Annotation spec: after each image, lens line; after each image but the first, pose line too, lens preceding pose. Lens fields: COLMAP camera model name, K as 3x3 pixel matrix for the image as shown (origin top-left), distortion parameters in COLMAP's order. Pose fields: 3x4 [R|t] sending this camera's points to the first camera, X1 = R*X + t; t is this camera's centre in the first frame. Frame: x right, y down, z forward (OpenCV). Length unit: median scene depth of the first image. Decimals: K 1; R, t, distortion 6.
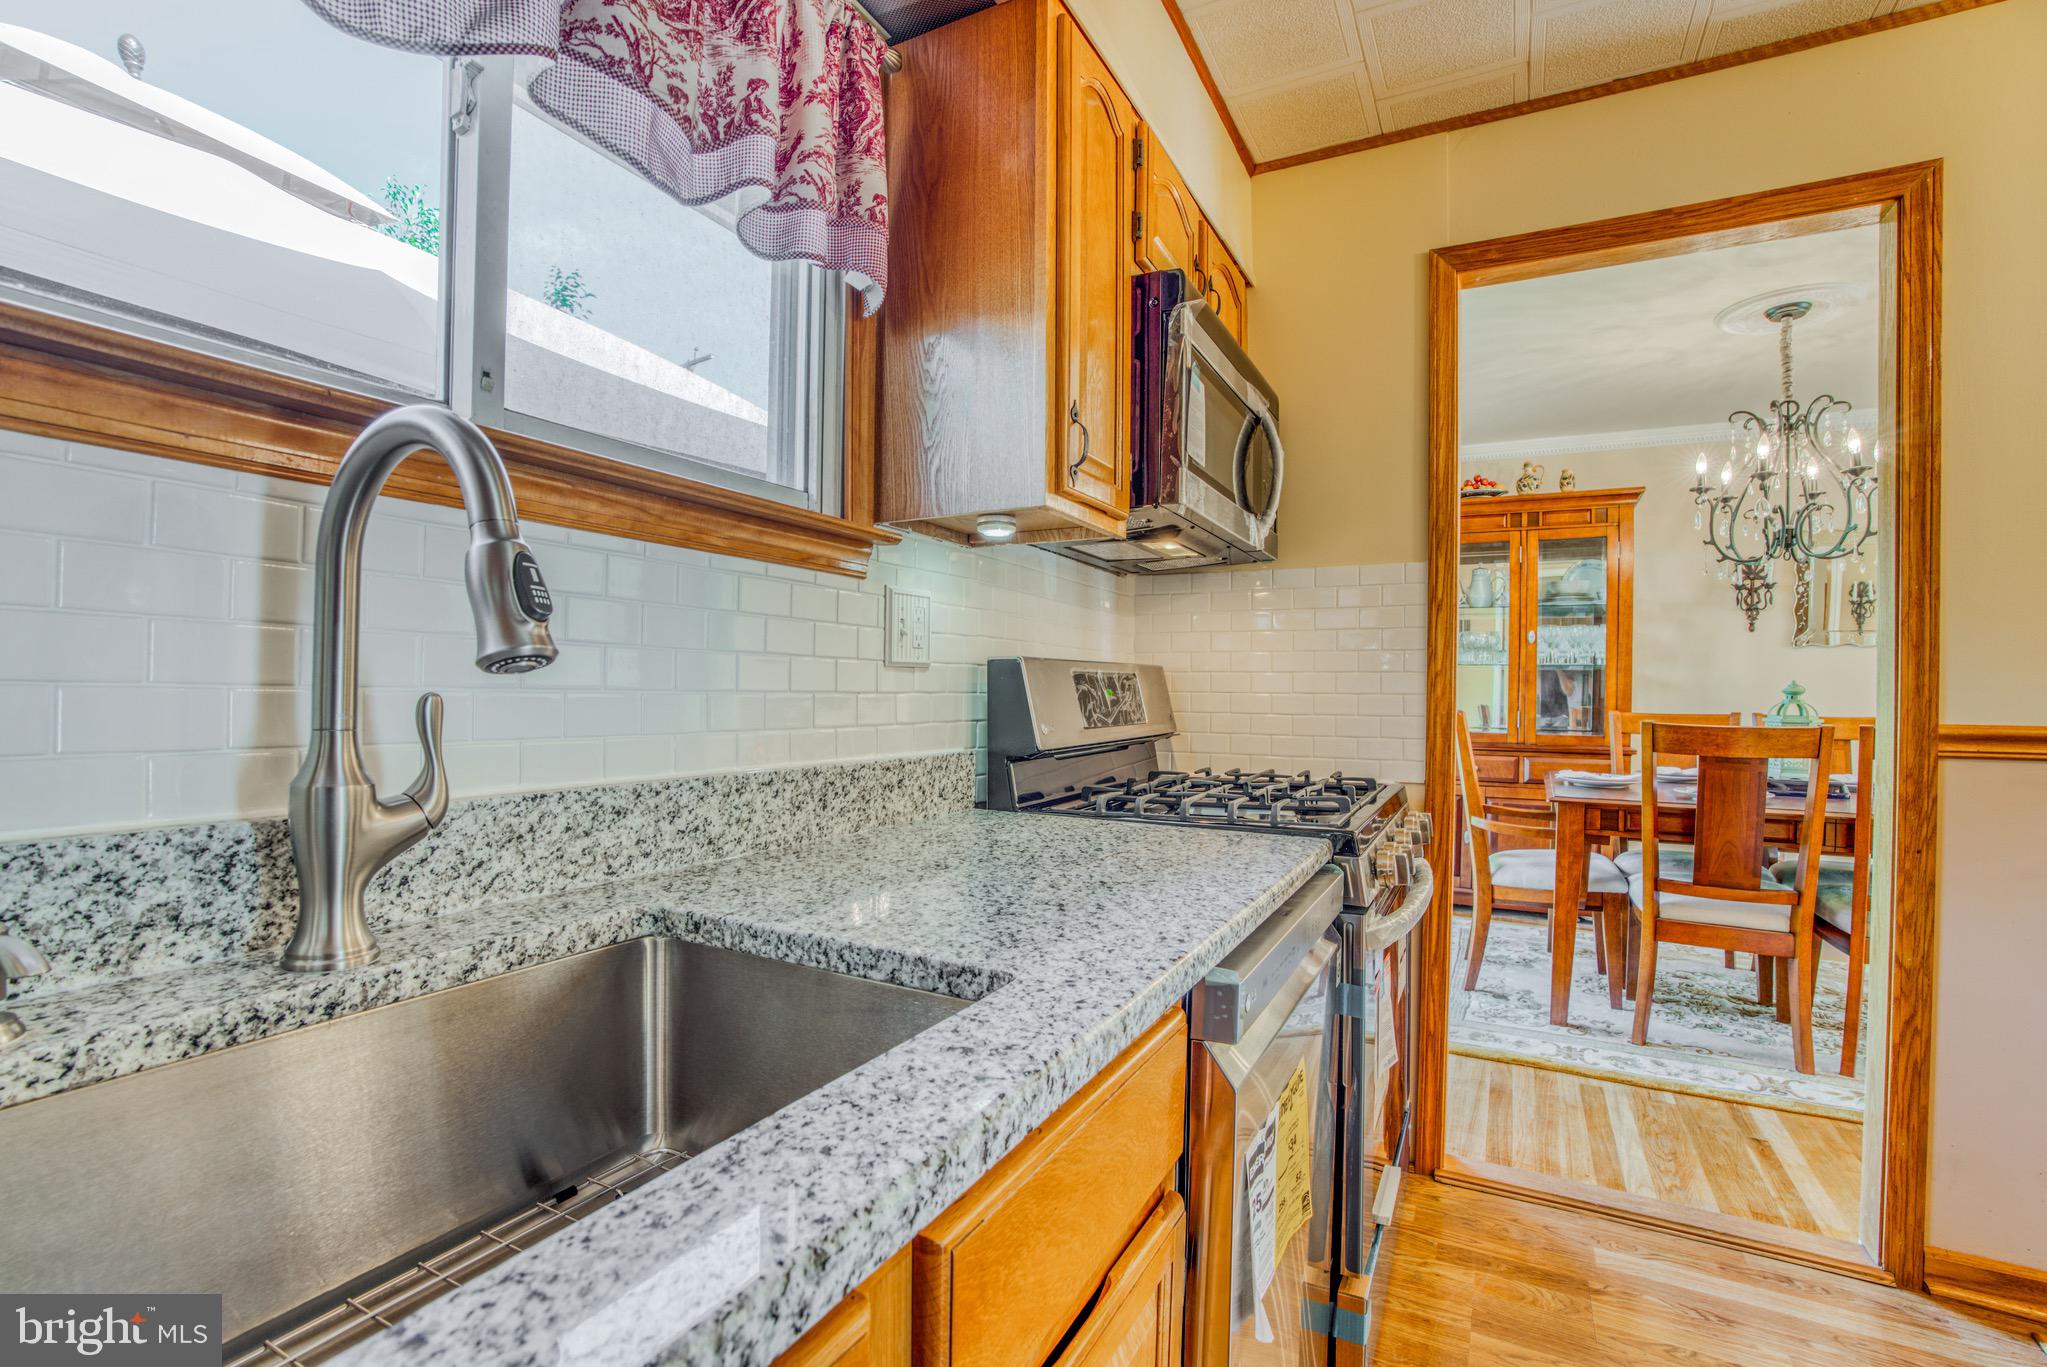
lens RADIAL K [[939.5, 0, 1008.4], [0, 939.5, 693.8], [0, 0, 1]] dist [-0.064746, 0.023991]
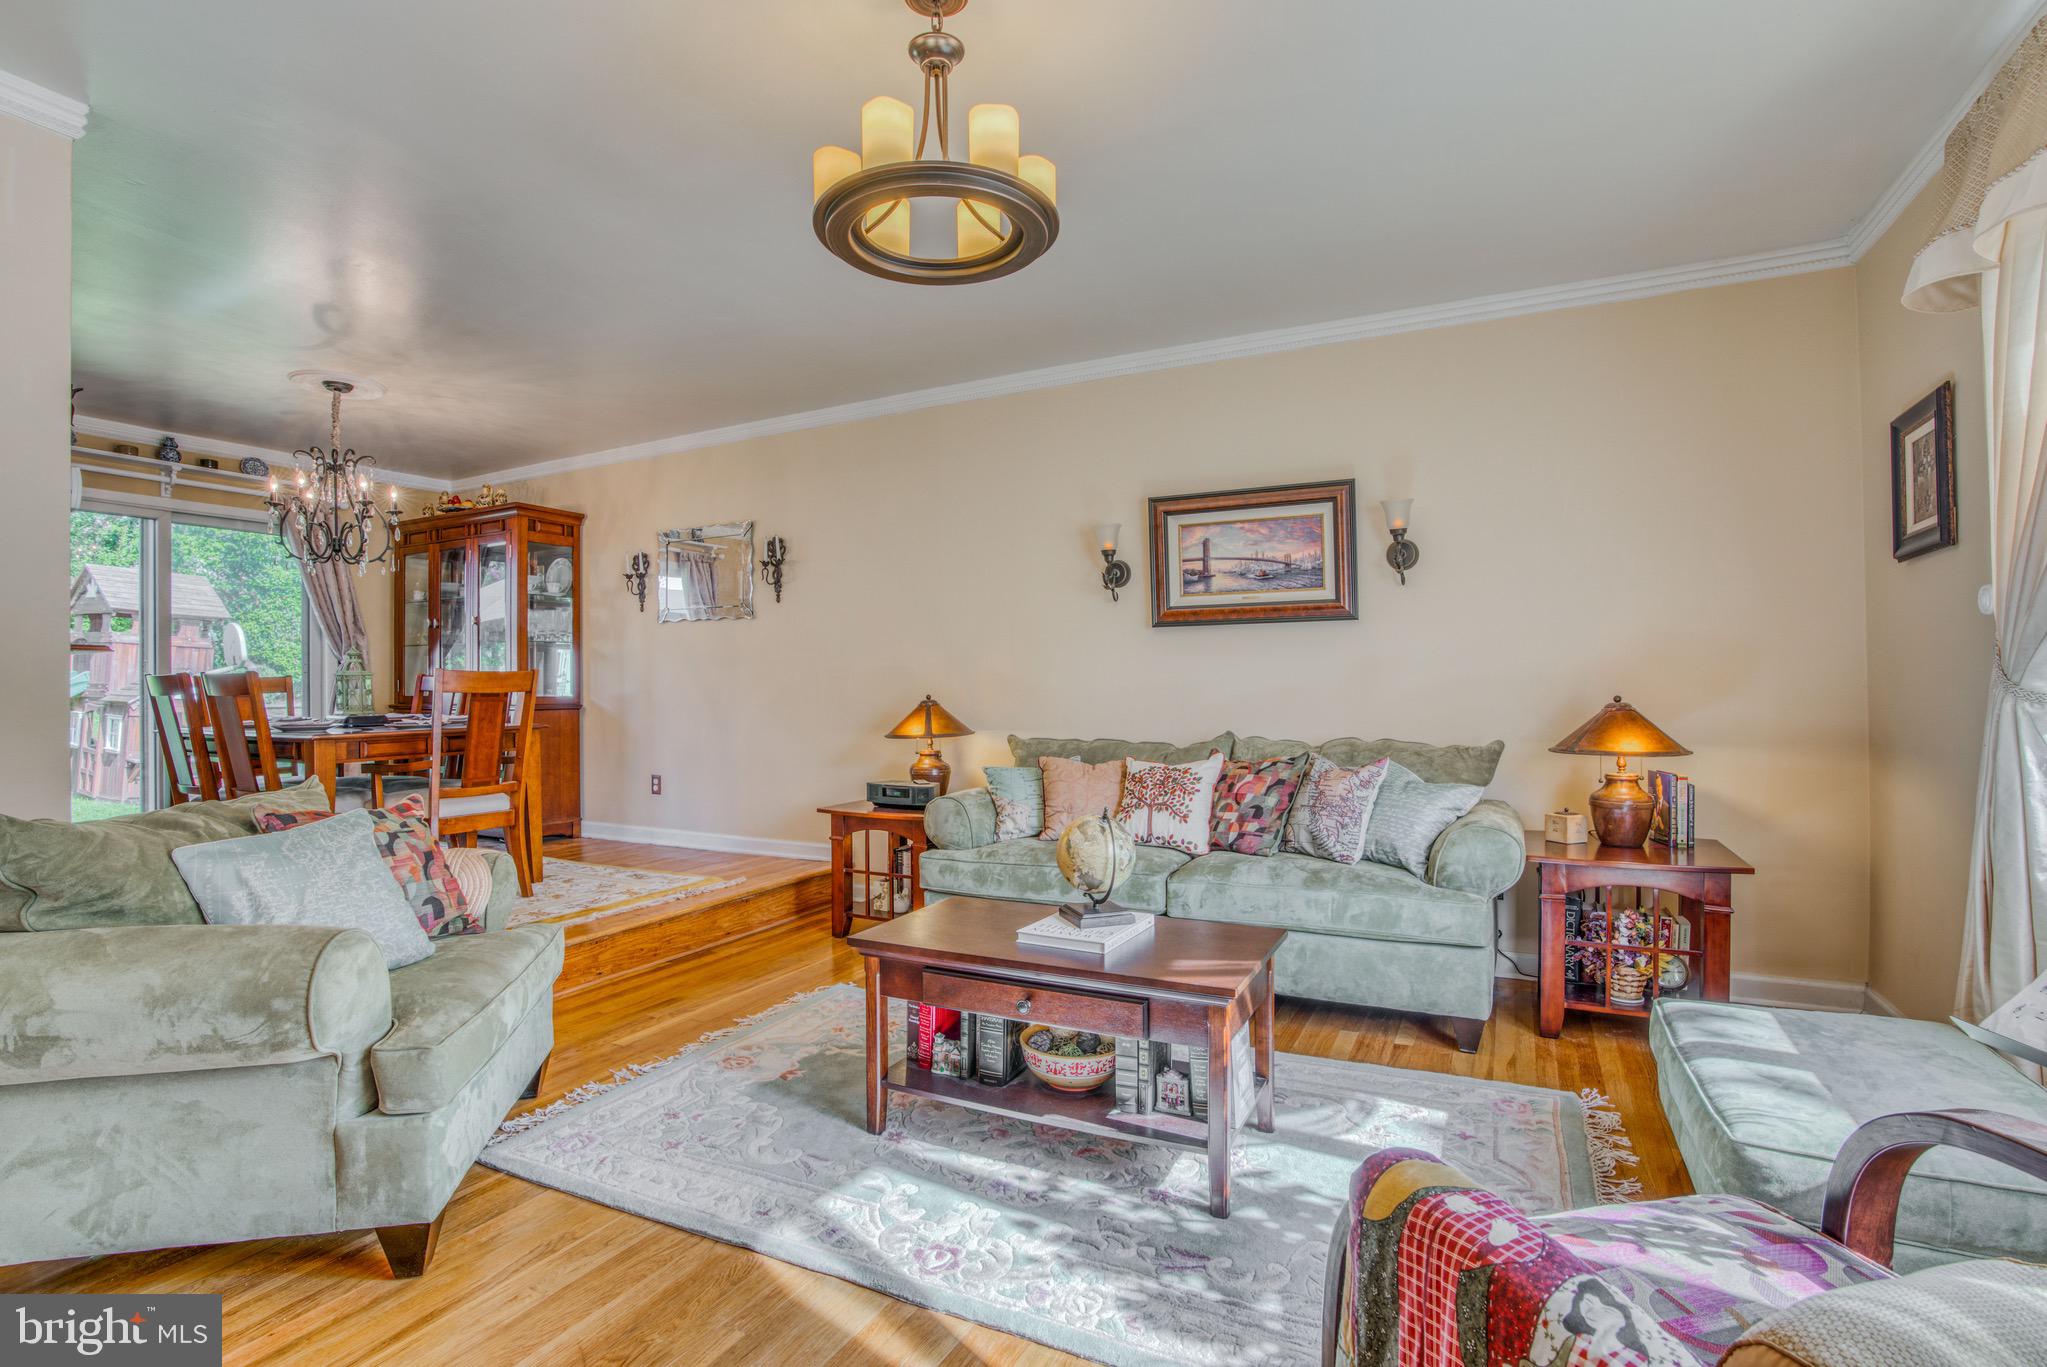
lens RADIAL K [[977.8, 0, 1017.4], [0, 977.8, 678.1], [0, 0, 1]] dist [-0.072937, 0.027194]
pose [[0.999679, -0.019059, 0.016701, 1.940386], [0.019347, 0.999664, -0.017248, 0.084396], [-0.016367, 0.017566, 0.999712, -0.510941]]
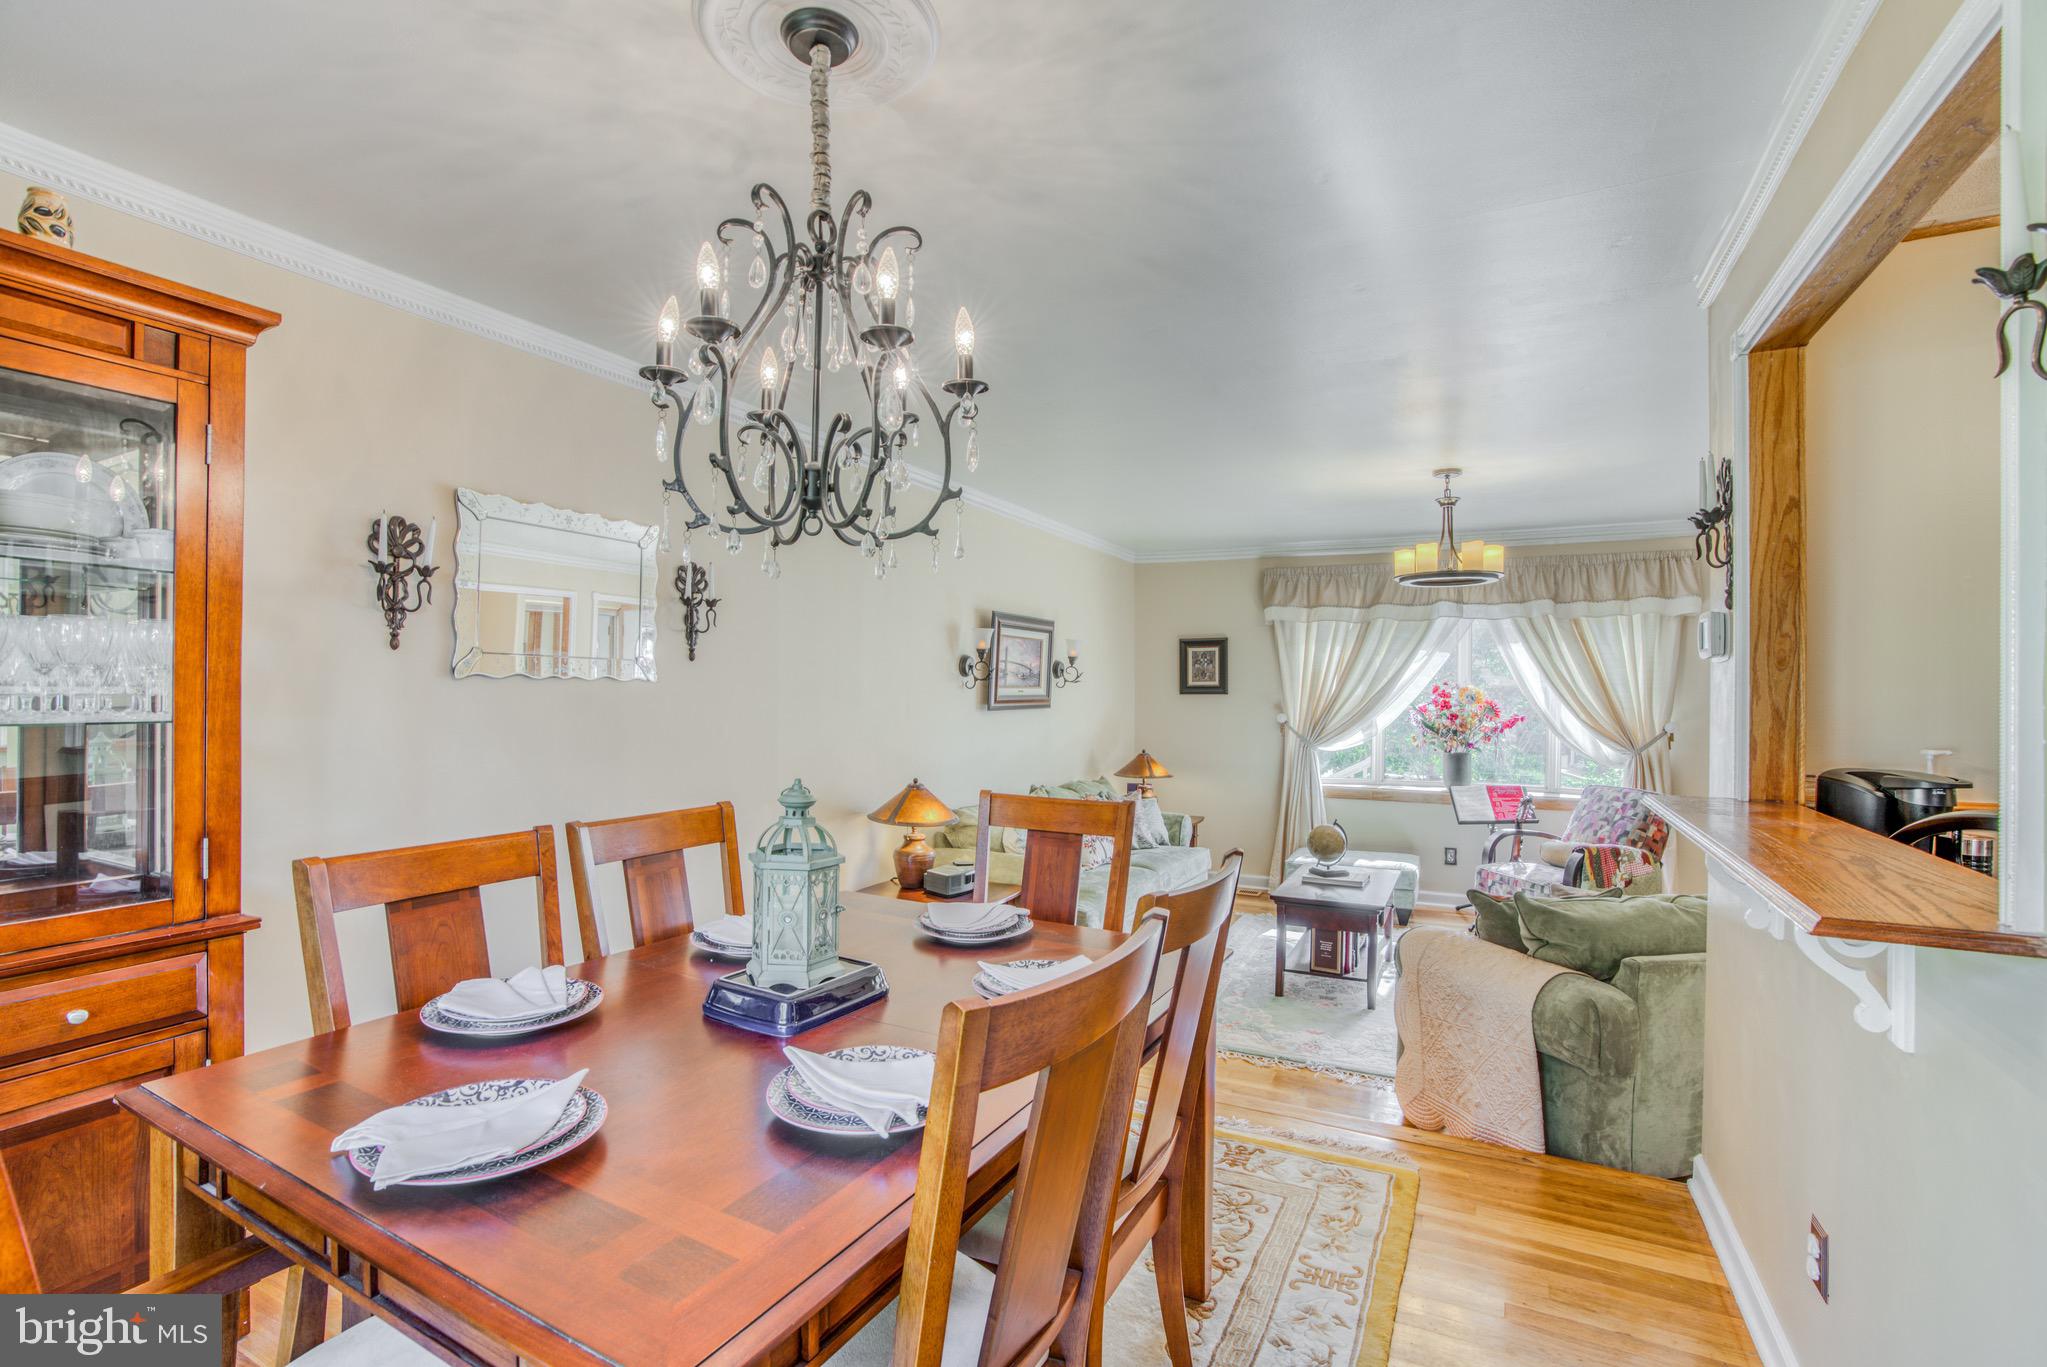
lens RADIAL K [[939.5, 0, 1008.4], [0, 939.5, 693.8], [0, 0, 1]] dist [-0.064746, 0.023991]
pose [[-0.014162, -0.014258, 0.999798, 0.365038], [0.002452, 0.999895, 0.014294, -0.070689], [-0.999897, 0.002654, -0.014125, 0.929906]]
